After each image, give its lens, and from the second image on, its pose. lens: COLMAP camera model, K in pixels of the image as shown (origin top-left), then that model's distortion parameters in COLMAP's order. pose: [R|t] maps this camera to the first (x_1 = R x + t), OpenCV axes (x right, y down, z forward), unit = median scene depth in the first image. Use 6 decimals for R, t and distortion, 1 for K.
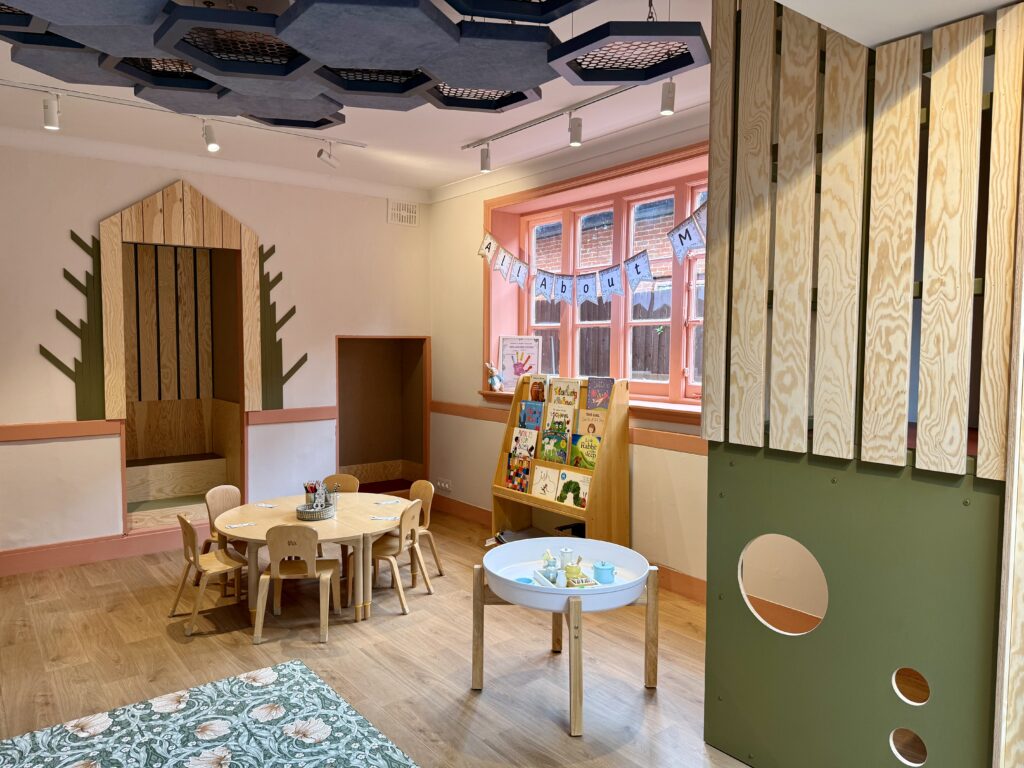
lens RADIAL K [[709.6, 0, 512.0], [0, 709.6, 384.0], [0, 0, 1]] dist [0.057533, -0.070402]
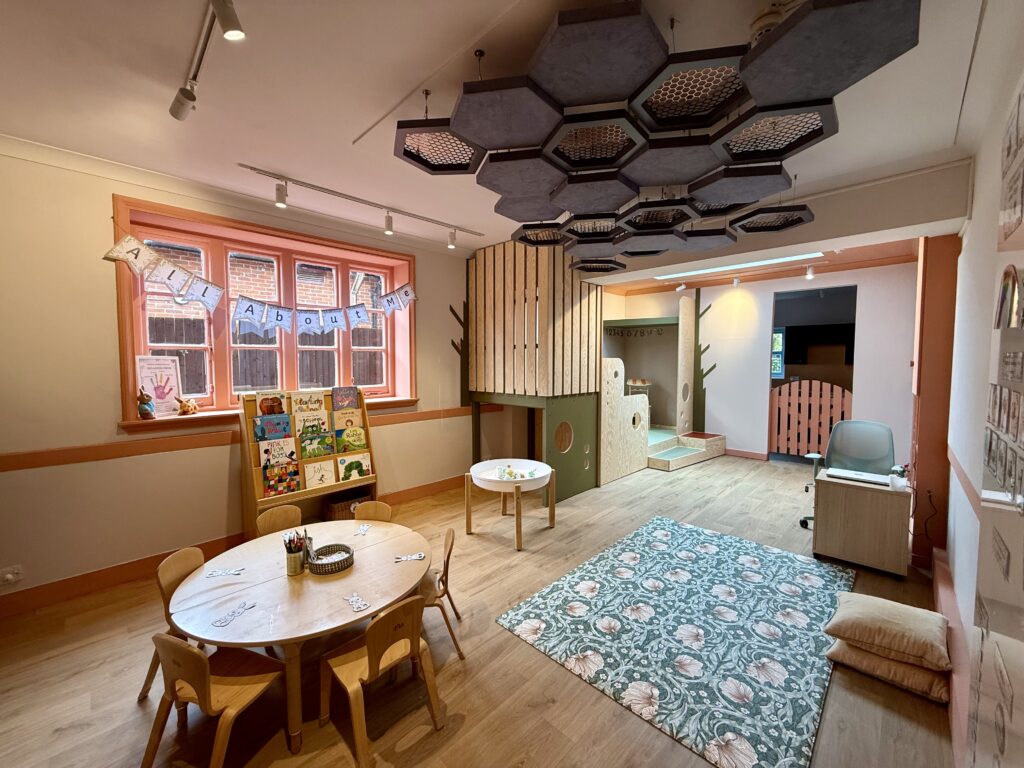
lens RADIAL K [[407.8, 0, 509.3], [0, 407.8, 381.7], [0, 0, 1]] dist [-0.000755, 0.000004]
pose [[-0.132656, -0.054782, 0.989647, -1.280750], [0.062652, 0.996011, 0.063533, -0.089133], [-0.989180, 0.070431, -0.128694, 1.367654]]
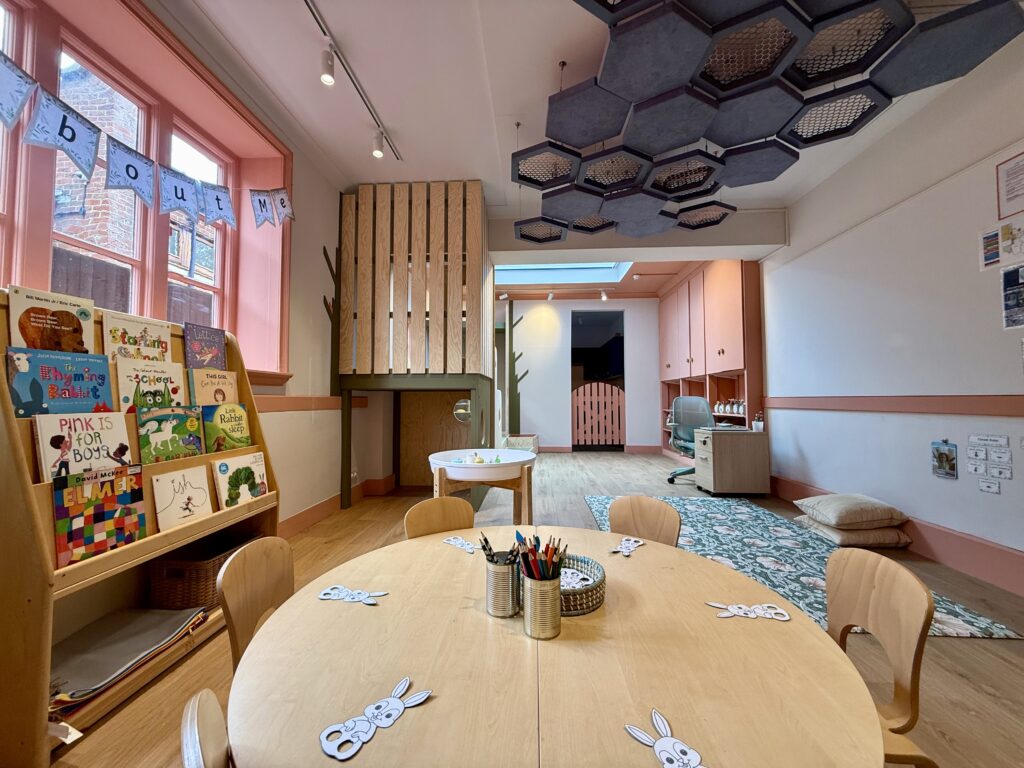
lens RADIAL K [[407.8, 0, 509.3], [0, 407.8, 381.7], [0, 0, 1]] dist [-0.000755, 0.000004]
pose [[-0.748956, 0.024834, 0.662154, -0.670511], [0.039692, 0.999184, 0.007421, 0.100305], [-0.661429, 0.031840, -0.749331, 1.949255]]
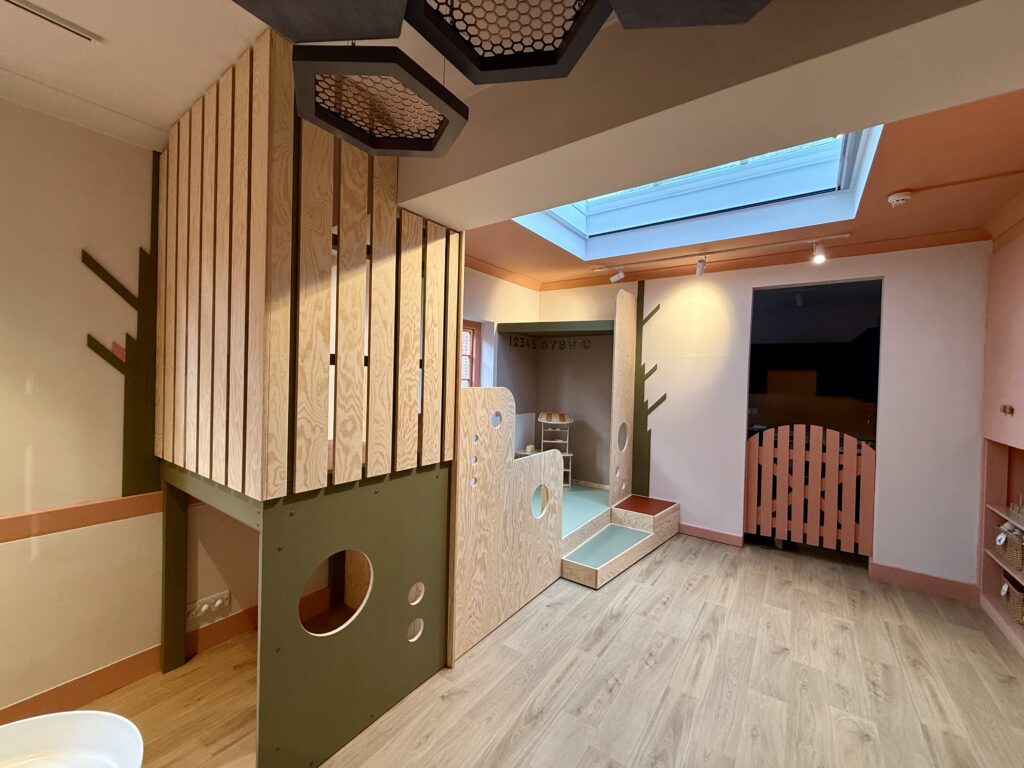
lens RADIAL K [[407.8, 0, 509.3], [0, 407.8, 381.7], [0, 0, 1]] dist [-0.000755, 0.000004]
pose [[-0.282088, -0.025255, 0.959056, -0.349955], [0.034115, 0.998757, 0.036334, -0.092202], [-0.958782, 0.042967, -0.280876, 0.845761]]
